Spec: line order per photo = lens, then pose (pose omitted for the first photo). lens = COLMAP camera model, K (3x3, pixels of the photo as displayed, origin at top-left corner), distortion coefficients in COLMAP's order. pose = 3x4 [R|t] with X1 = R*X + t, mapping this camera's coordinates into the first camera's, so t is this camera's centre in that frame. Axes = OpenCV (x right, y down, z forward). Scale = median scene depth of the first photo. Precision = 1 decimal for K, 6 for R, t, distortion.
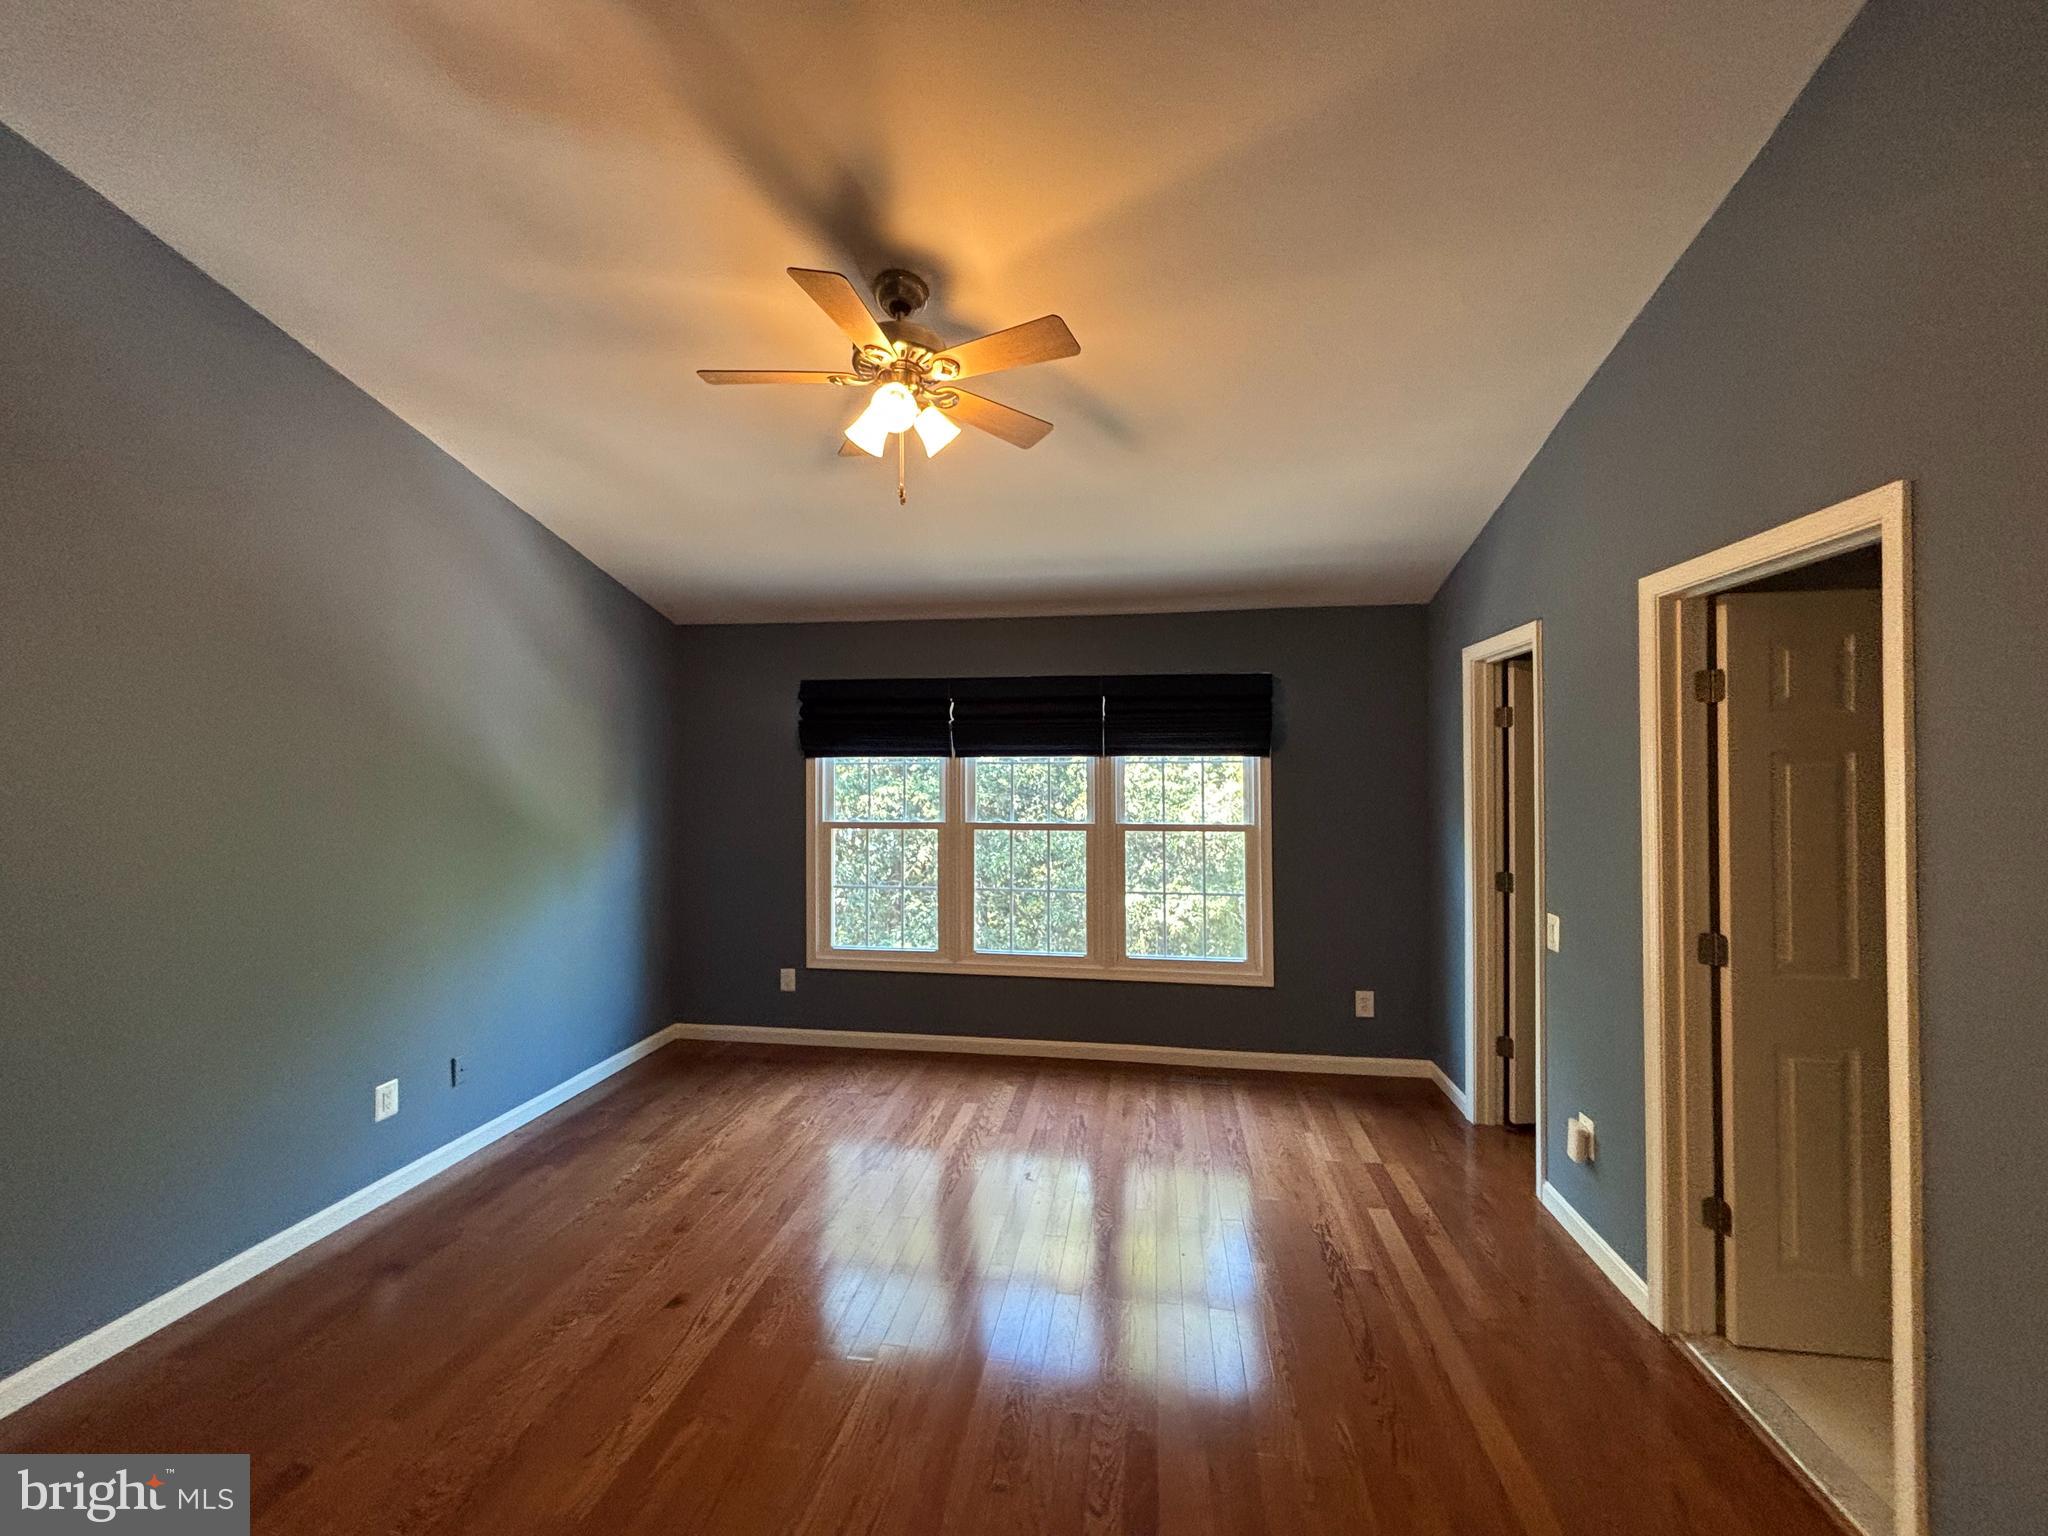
lens RADIAL K [[825.3, 0, 1011.6], [0, 825.3, 767.7], [0, 0, 1]] dist [0.003035, -0.001089]
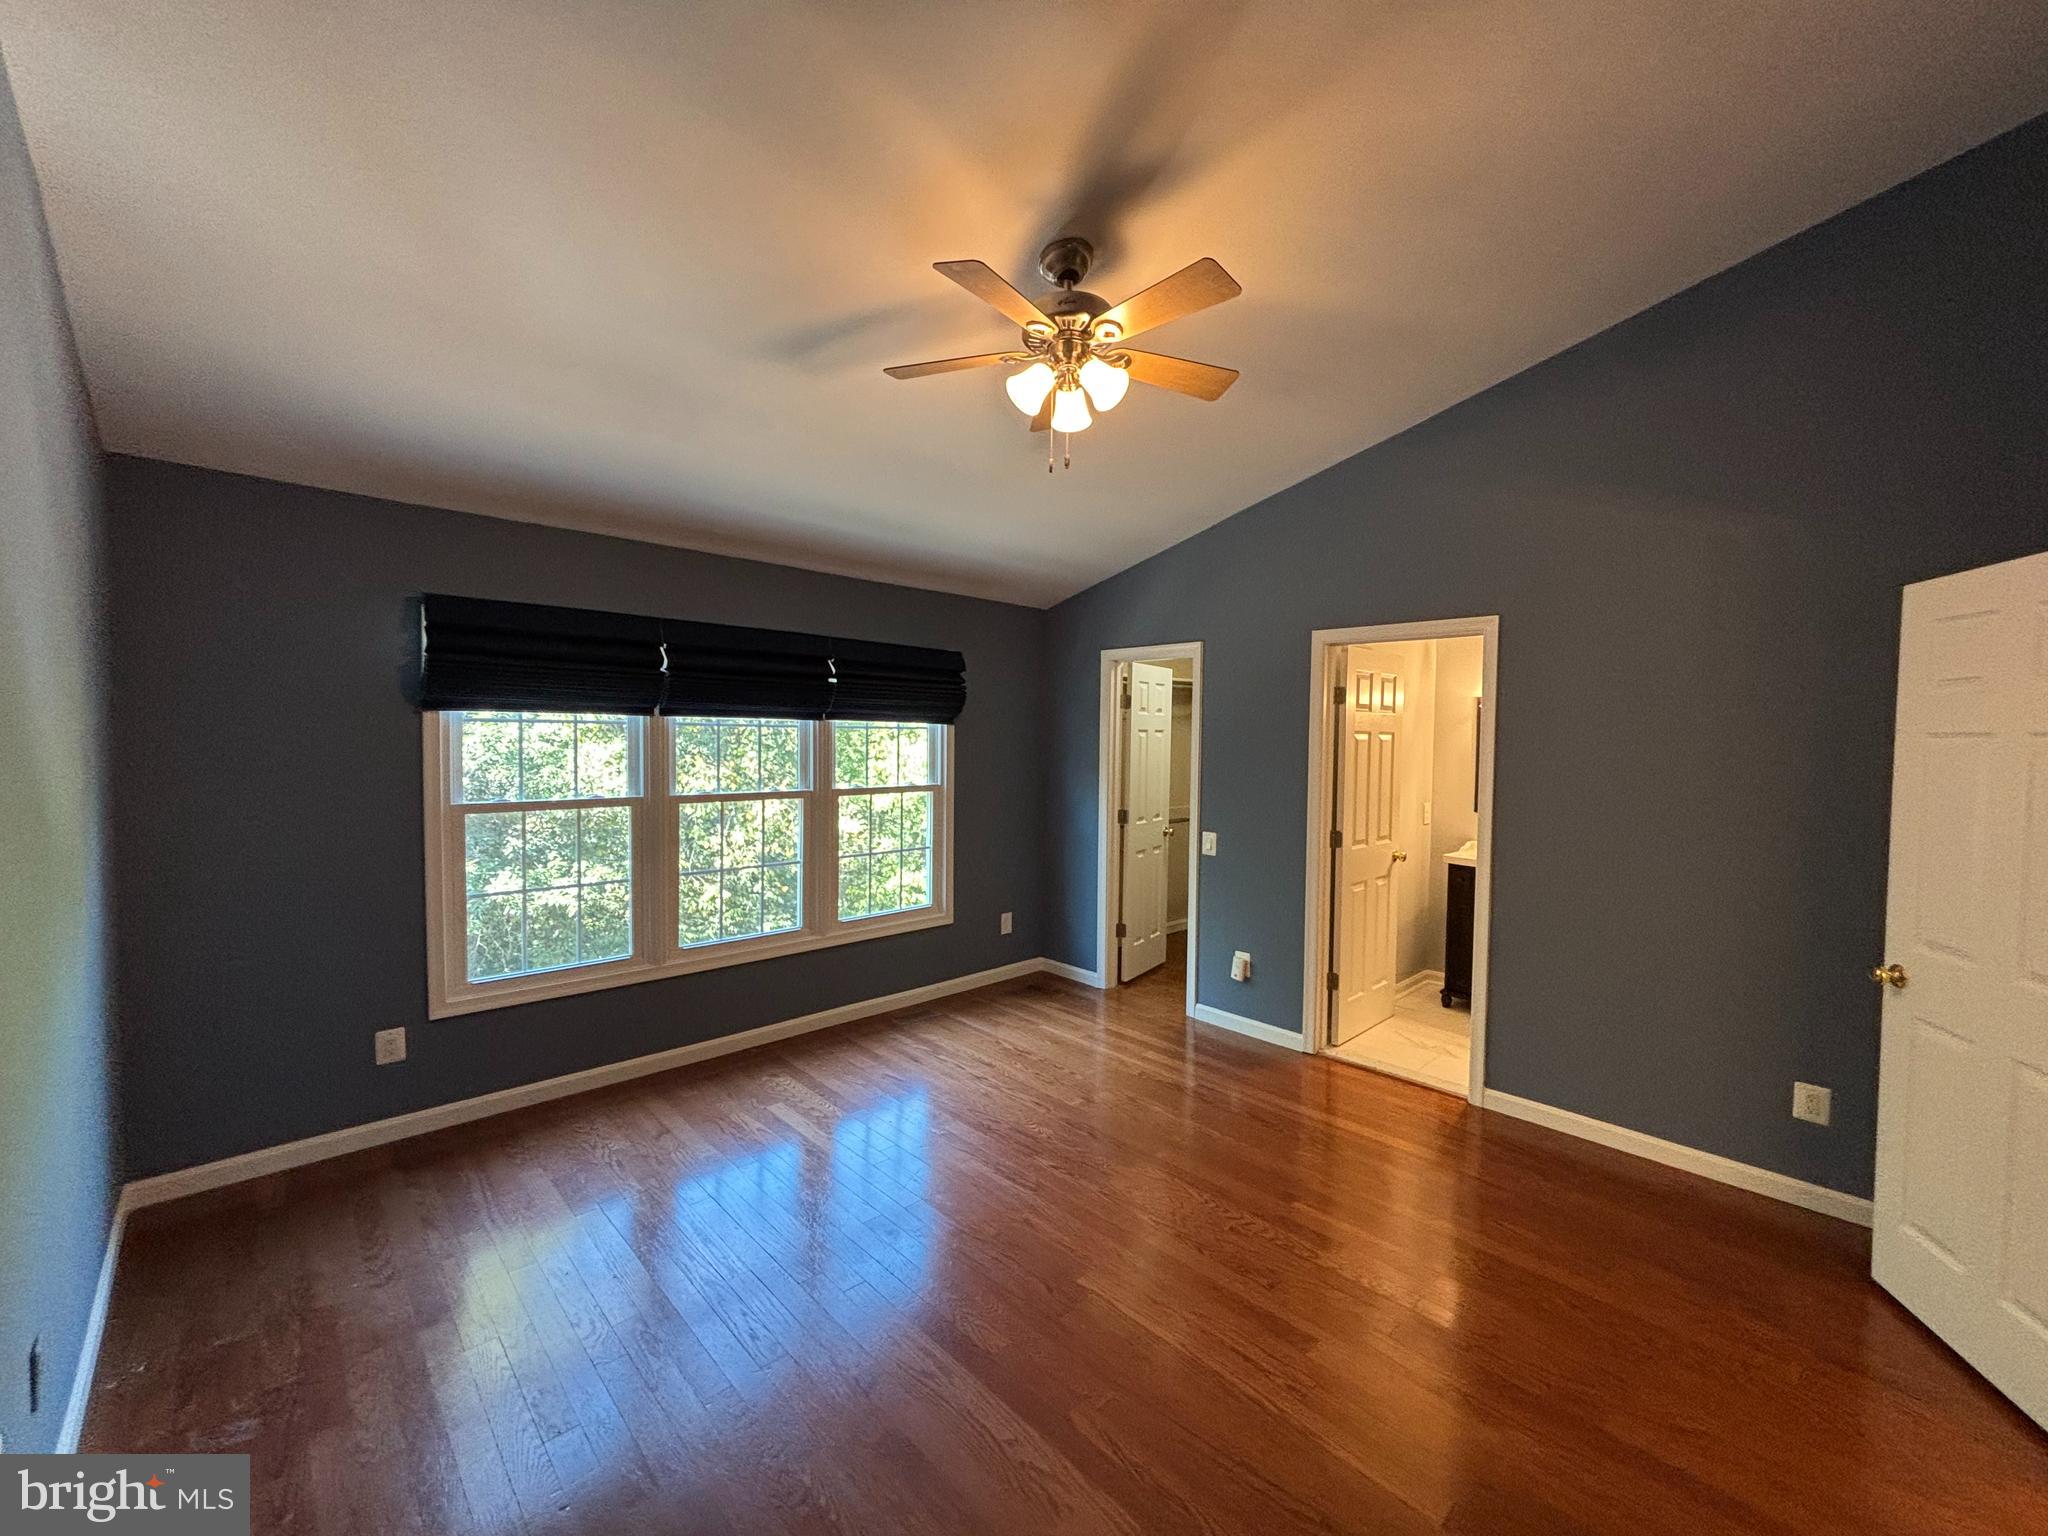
lens RADIAL K [[825.3, 0, 1038.1], [0, 825.3, 764.9], [0, 0, 1]] dist [0.003035, -0.001089]
pose [[0.603938, -0.020087, 0.796778, -0.519124], [-0.019202, 0.999026, 0.039741, -0.004404], [-0.796800, -0.039301, 0.602964, 0.213600]]
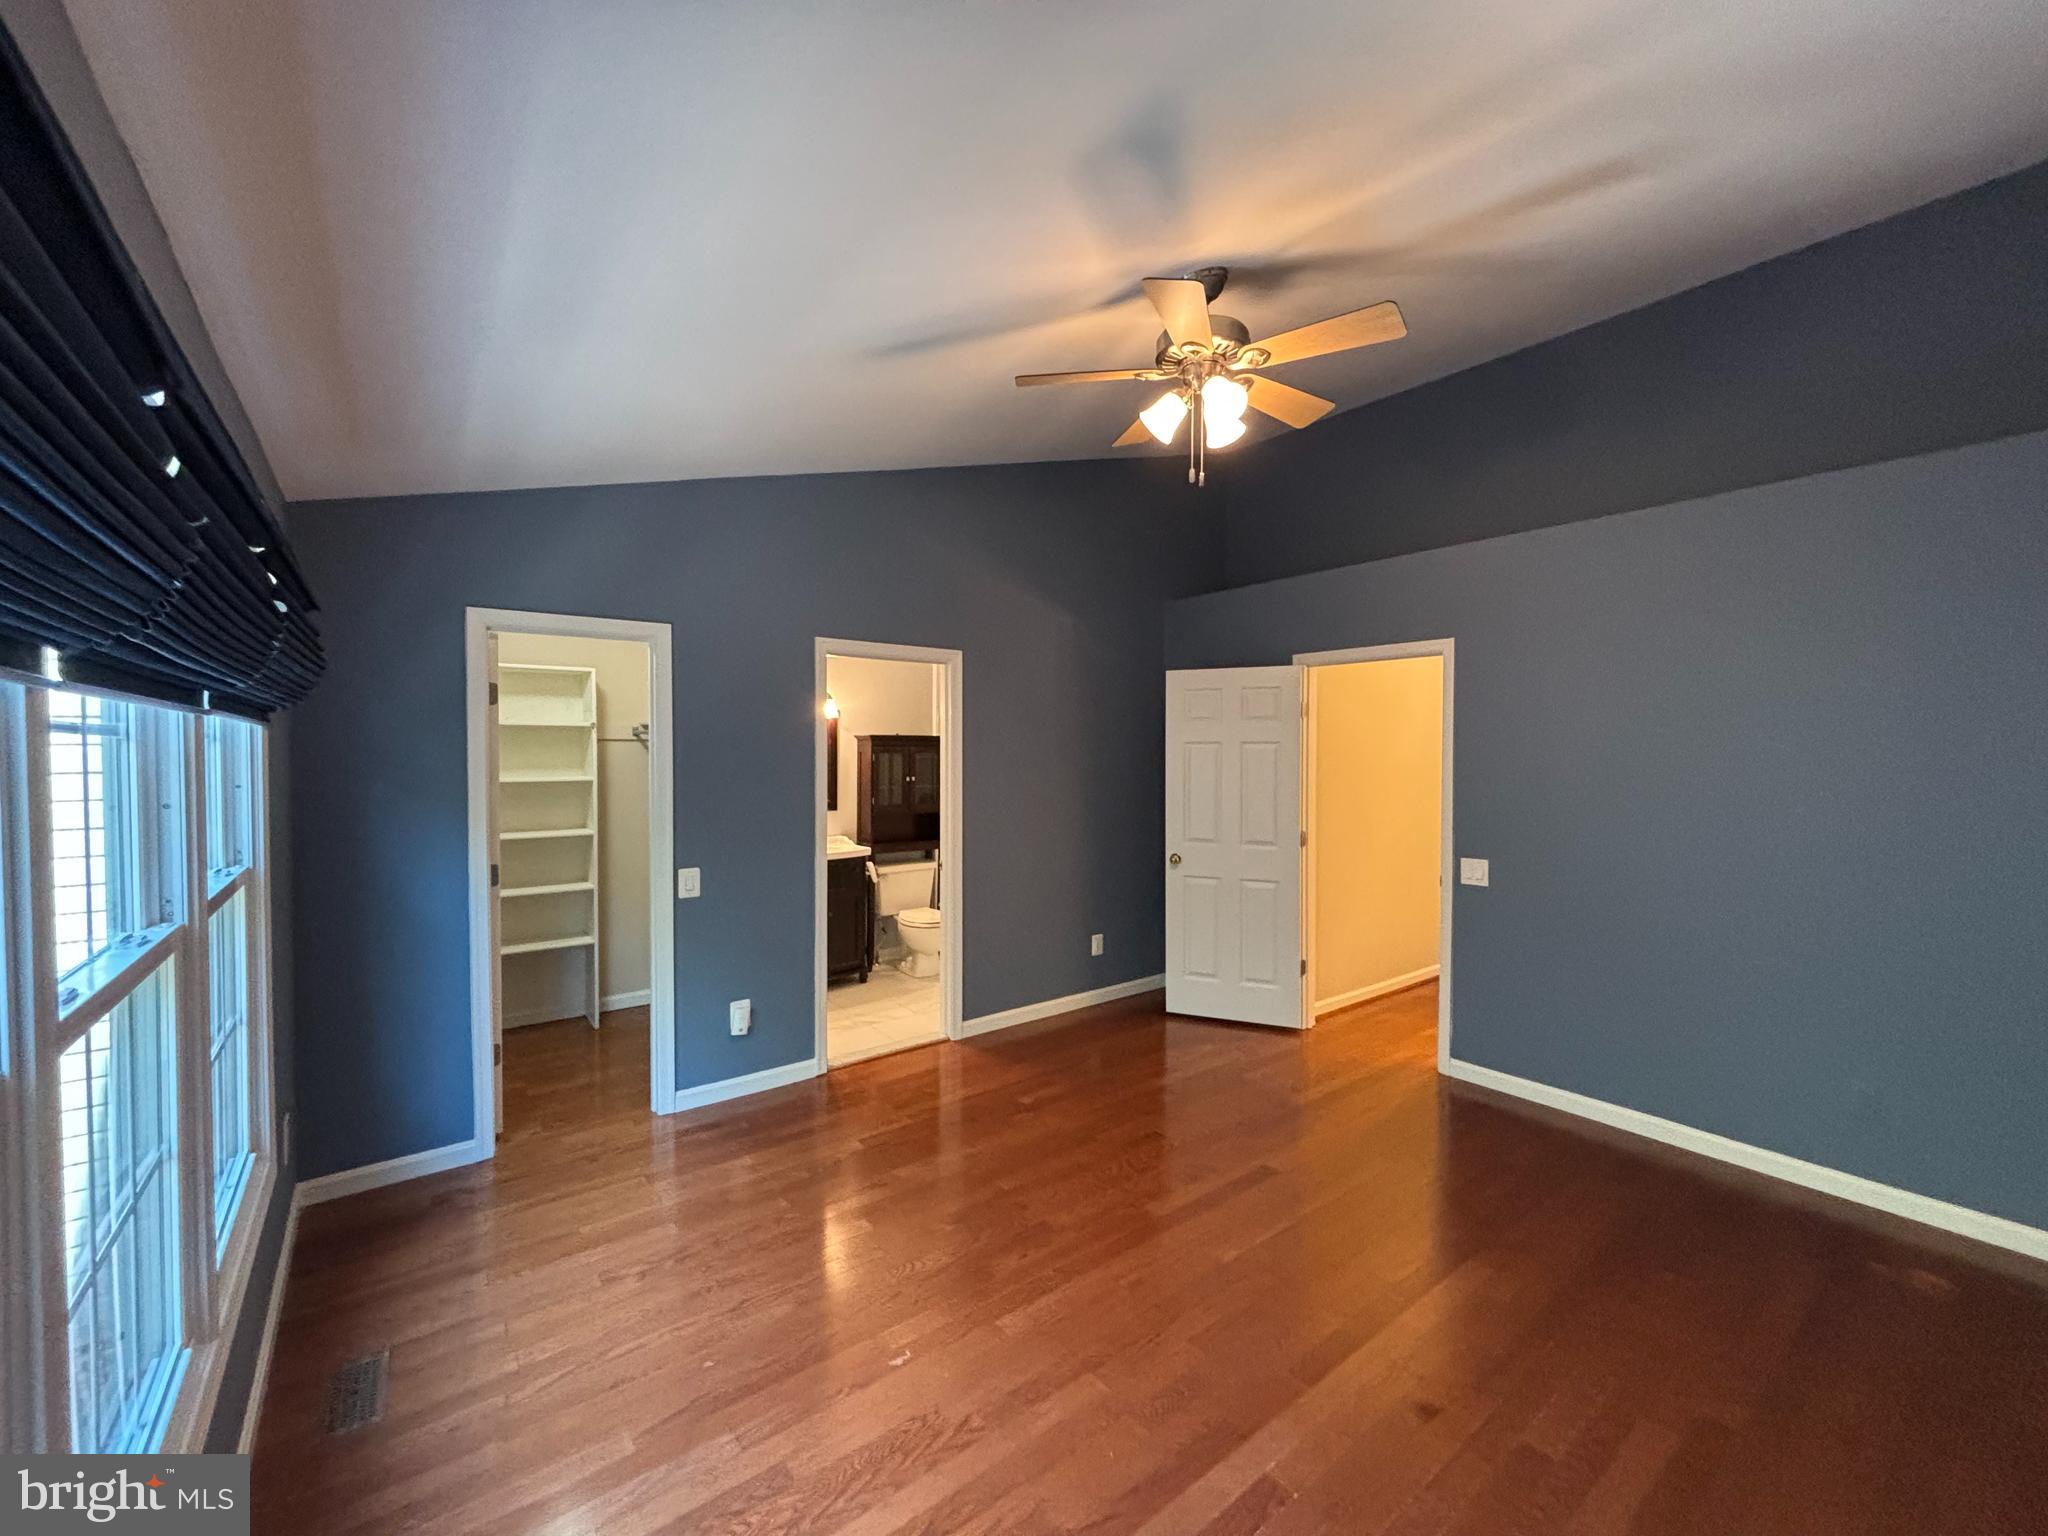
lens RADIAL K [[825.3, 0, 1025.4], [0, 825.3, 776.5], [0, 0, 1]] dist [0.003035, -0.001089]
pose [[-0.732680, -0.023581, 0.680165, -0.363222], [-0.005005, 0.999559, 0.029262, 0.000356], [-0.680555, 0.018035, -0.732475, 1.034154]]
